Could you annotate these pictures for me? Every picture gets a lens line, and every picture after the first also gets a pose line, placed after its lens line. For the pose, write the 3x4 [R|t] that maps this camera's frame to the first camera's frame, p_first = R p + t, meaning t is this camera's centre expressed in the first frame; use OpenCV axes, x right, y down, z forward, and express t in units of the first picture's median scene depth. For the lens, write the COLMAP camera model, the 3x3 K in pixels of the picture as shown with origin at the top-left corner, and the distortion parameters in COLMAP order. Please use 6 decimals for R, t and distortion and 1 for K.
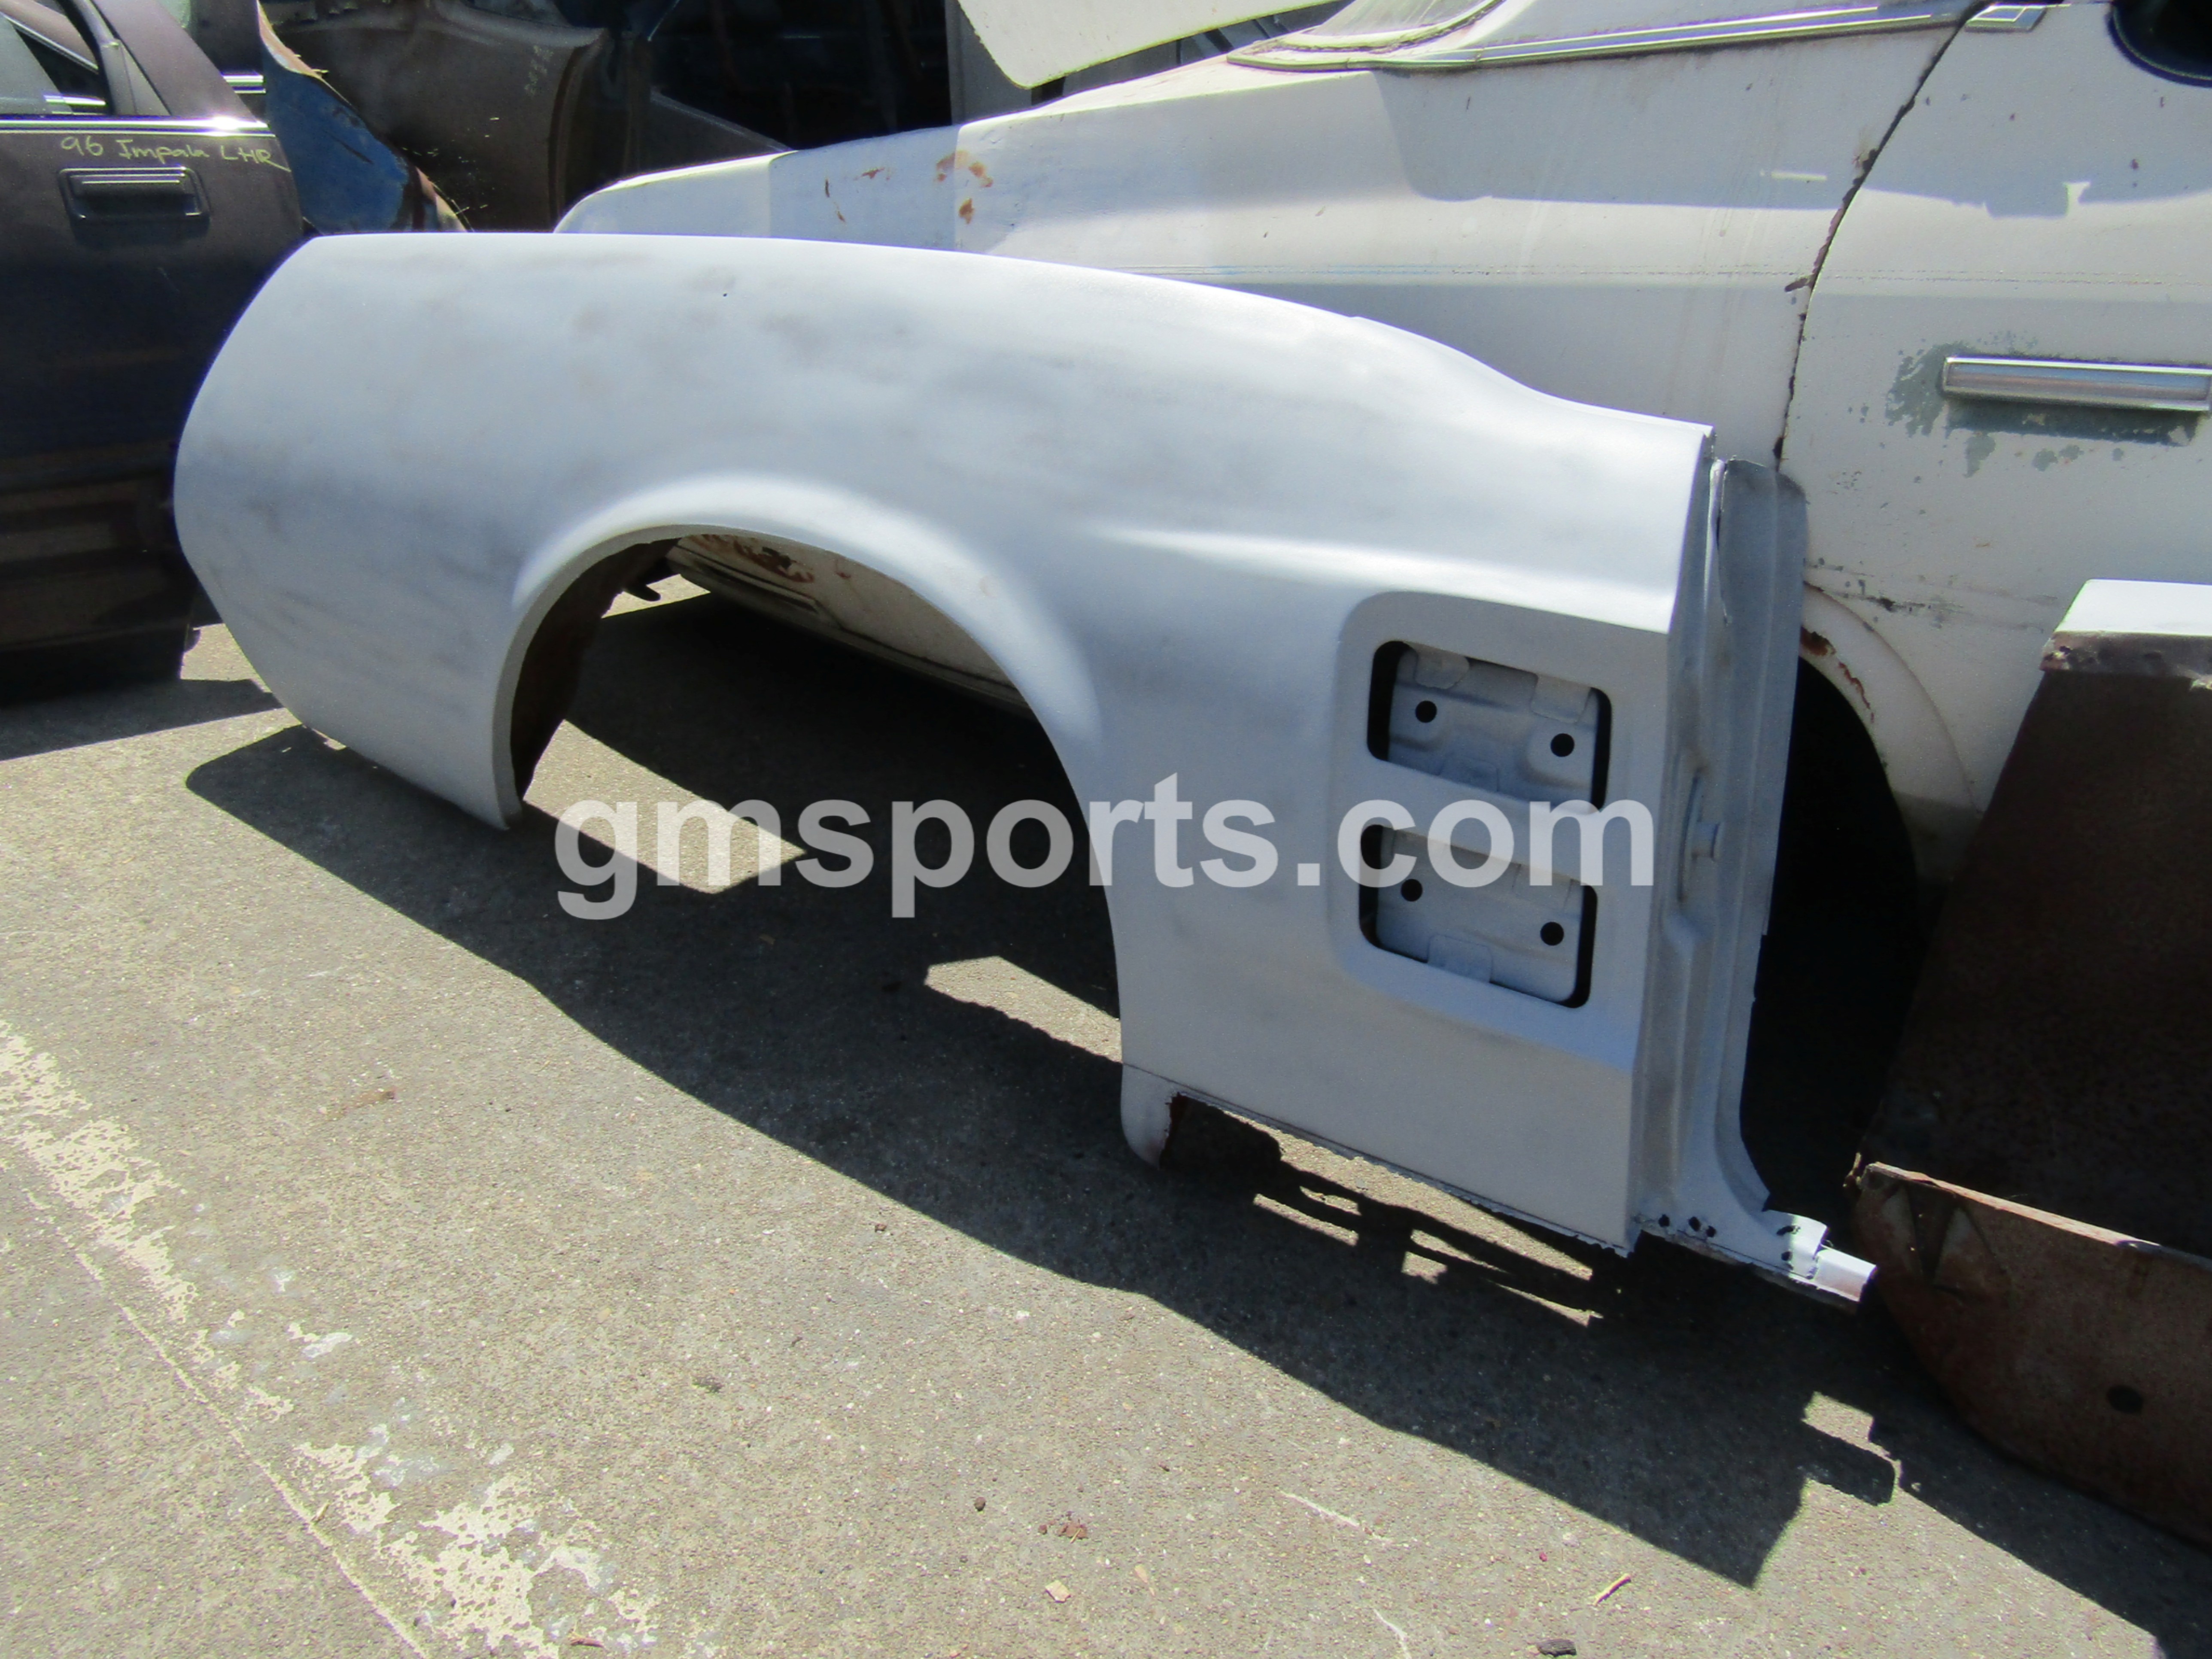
lens RADIAL K [[1573.8, 0, 1109.6], [0, 1573.8, 840.2], [0, 0, 1]] dist [-0.007839, -0.001713]
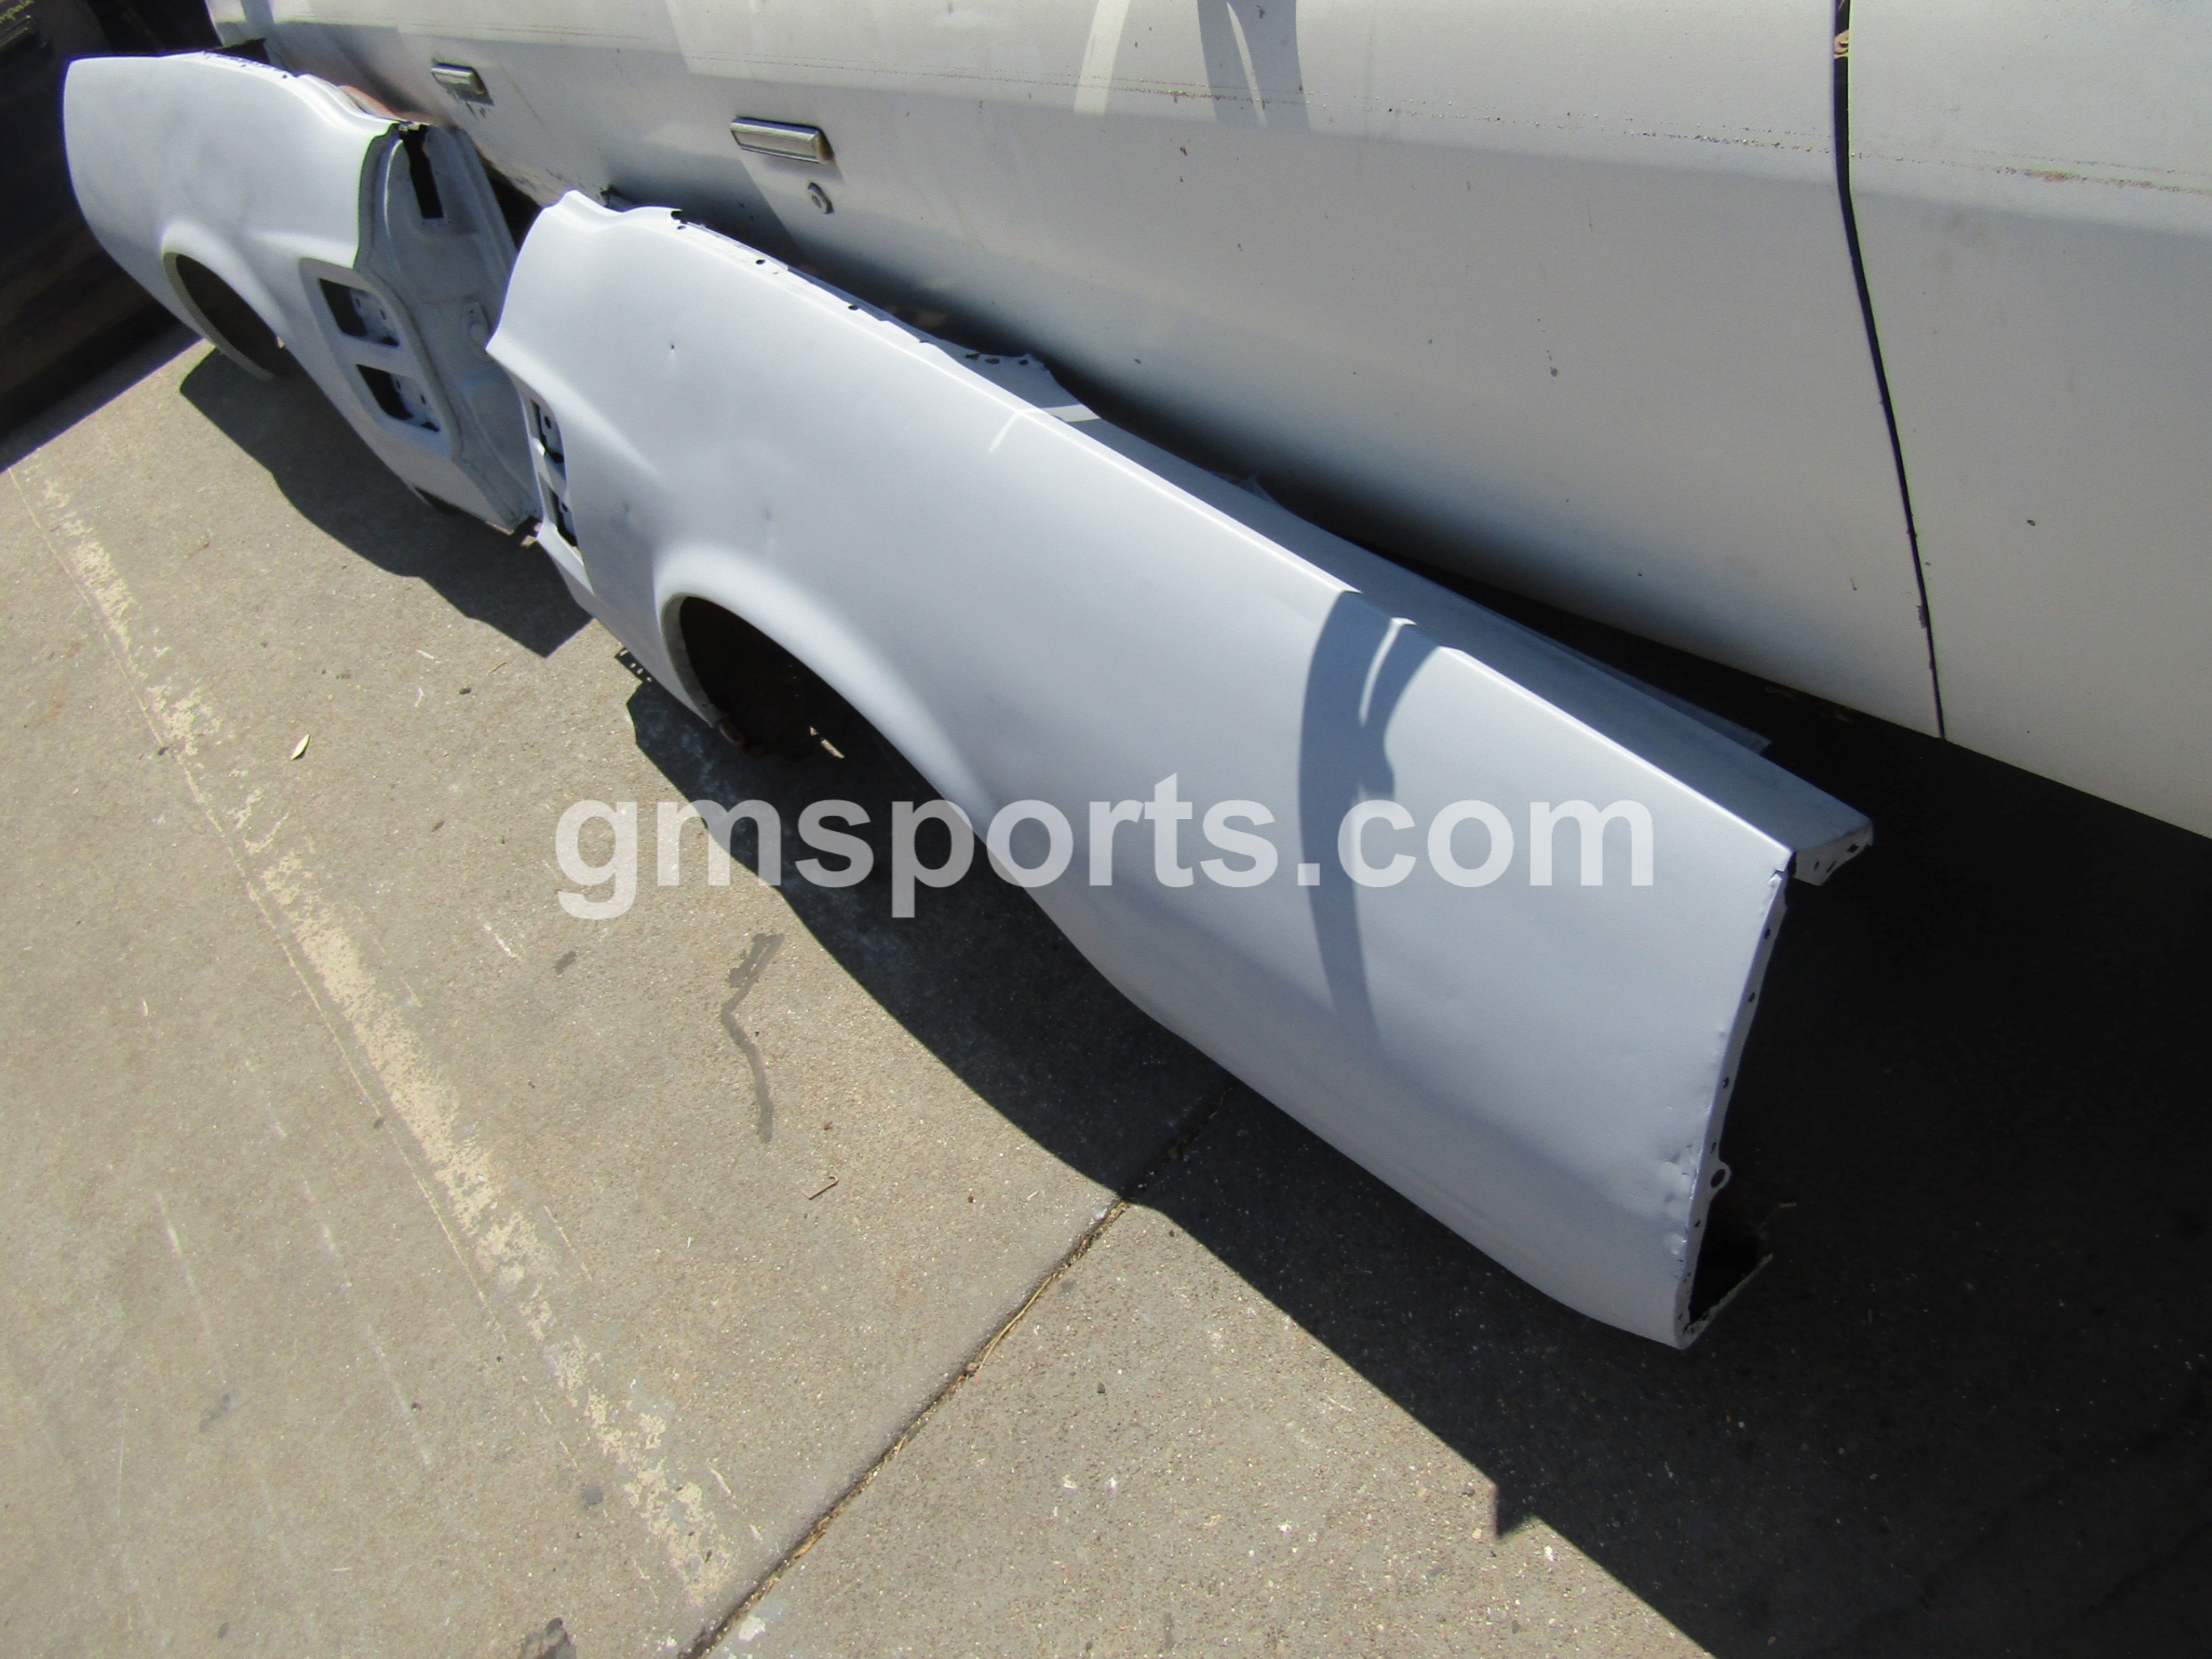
lens RADIAL K [[1573.8, 0, 1108.7], [0, 1573.8, 821.7], [0, 0, 1]] dist [-0.007839, -0.001713]
pose [[0.902354, -0.100737, -0.419058, 1.940515], [0.284343, 0.869826, 0.403177, -0.041269], [0.323893, -0.482965, 0.813534, -0.743128]]
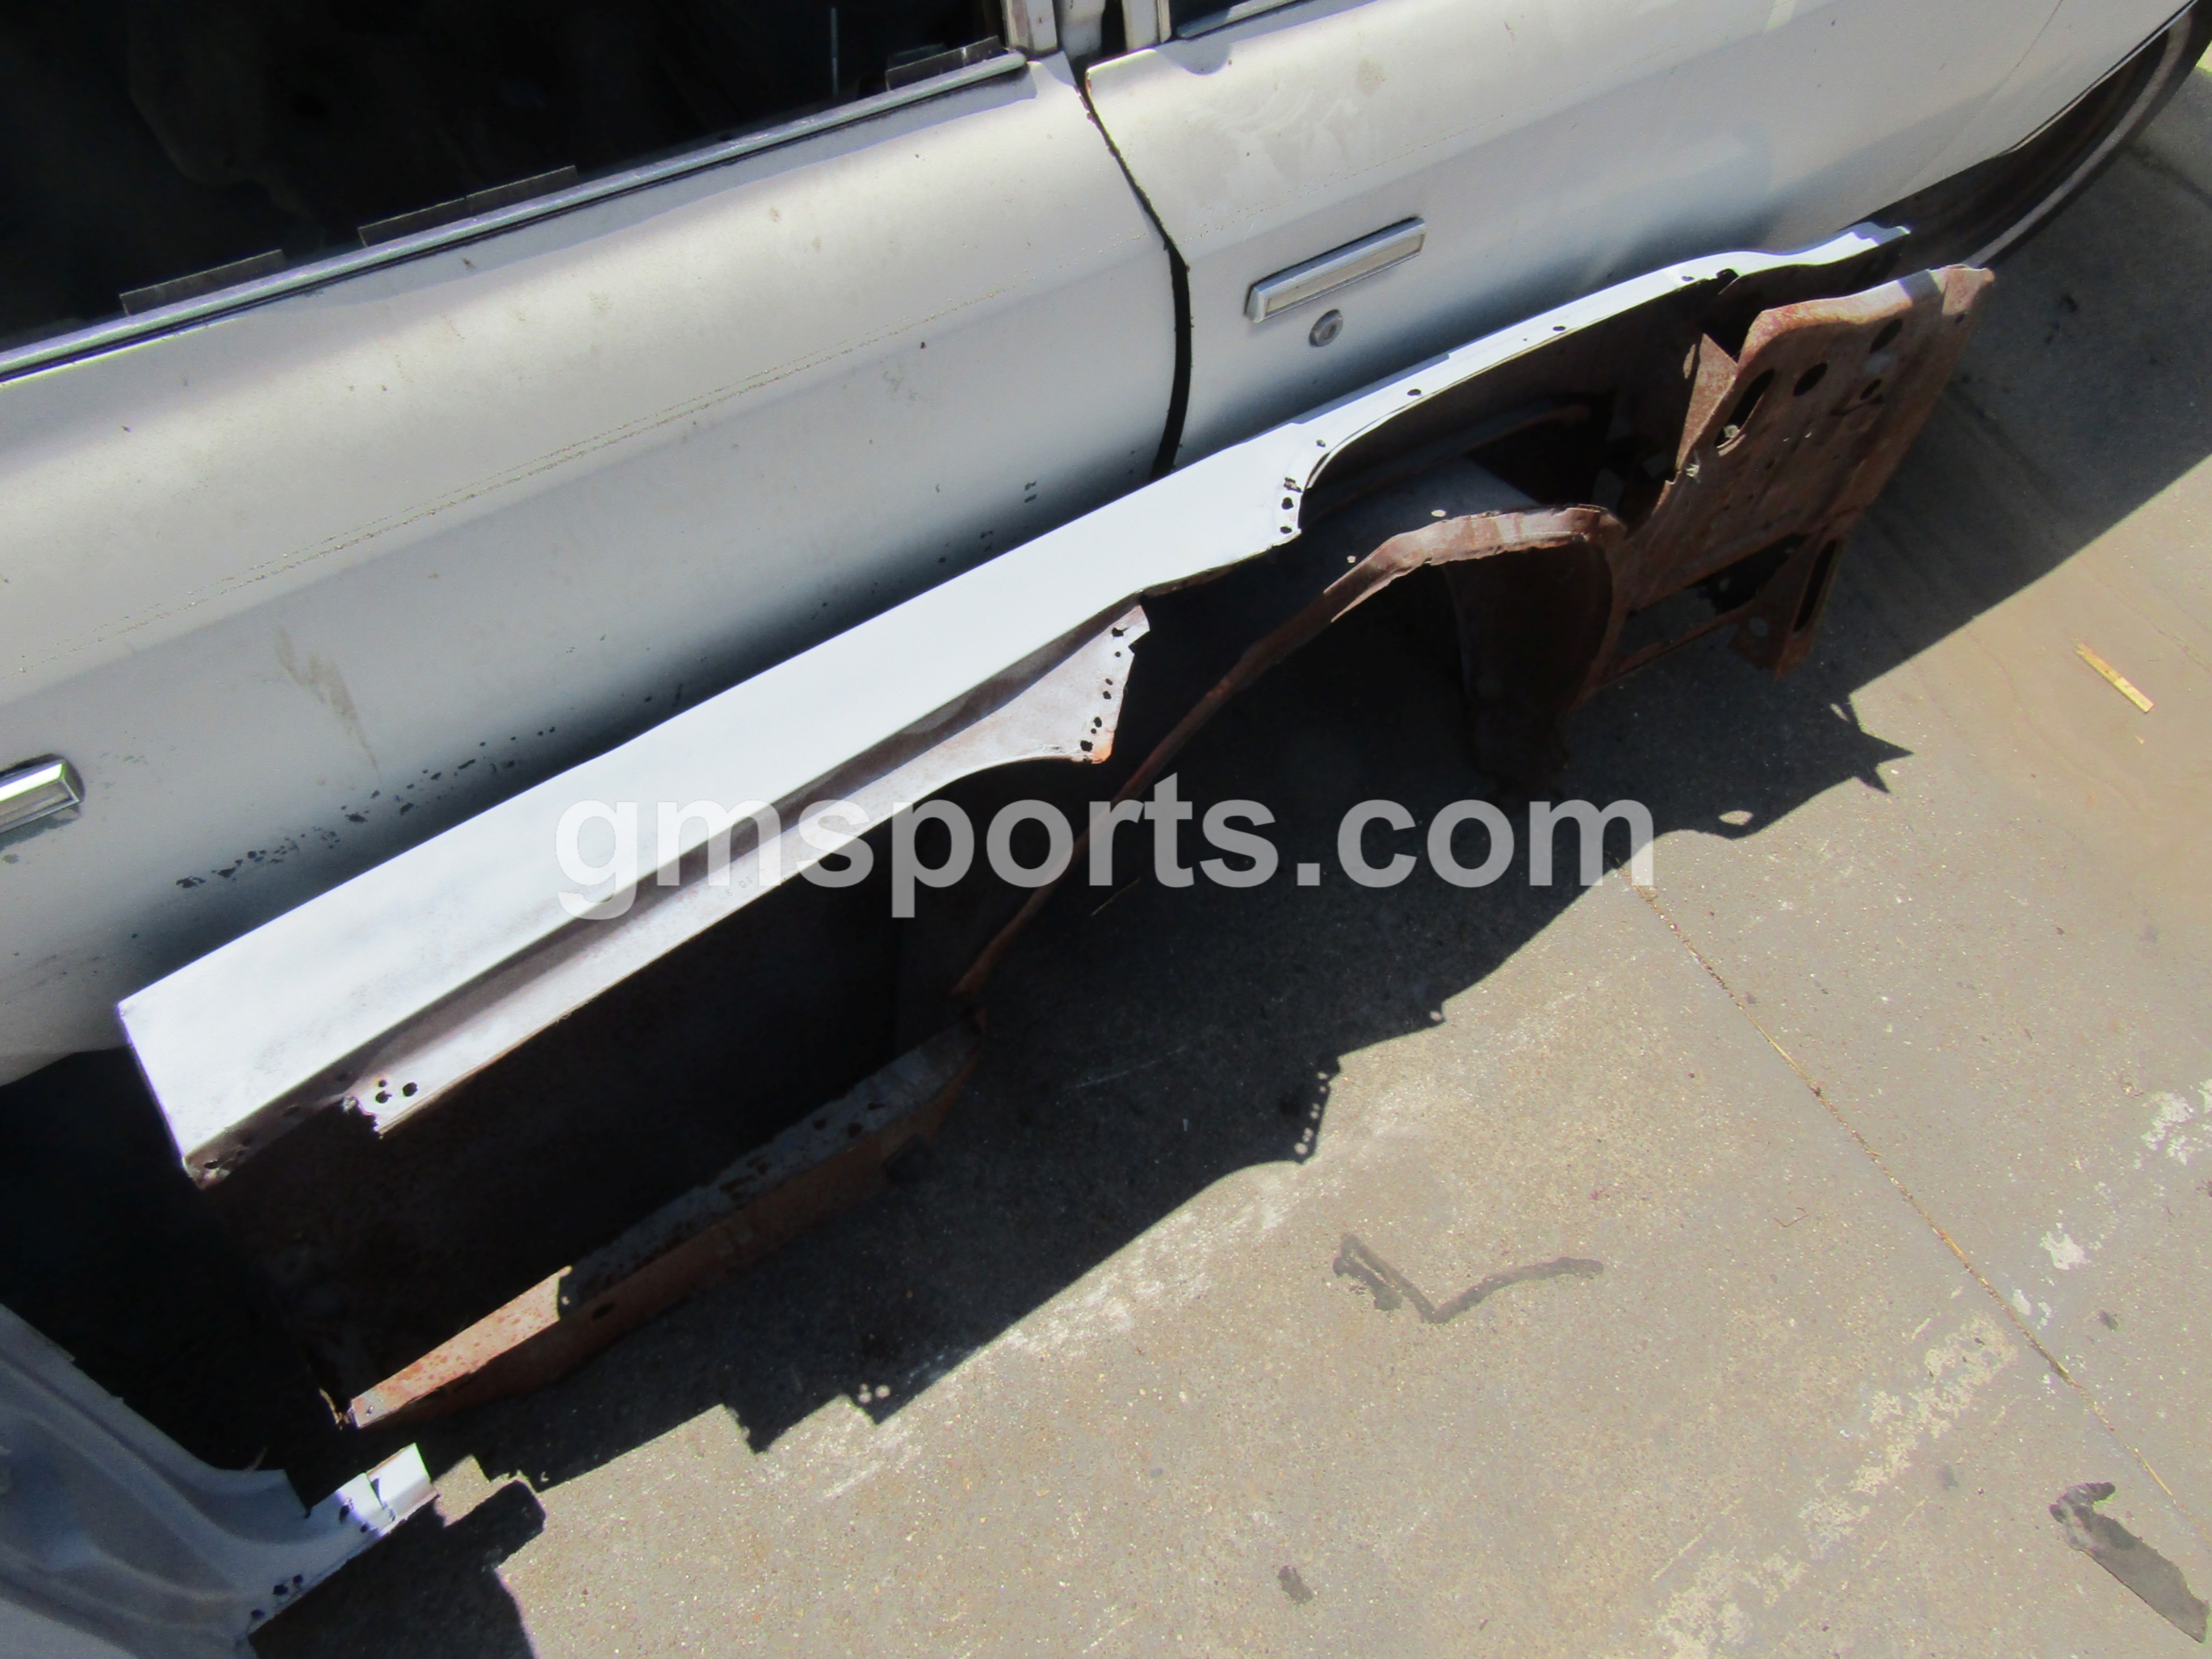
lens RADIAL K [[1573.8, 0, 1107.1], [0, 1573.8, 827.1], [0, 0, 1]] dist [-0.007839, -0.001713]
pose [[0.294992, -0.792472, 0.533823, 0.372576], [0.231299, 0.601294, 0.764818, -0.667908], [-0.927082, -0.102143, 0.360675, 0.204658]]
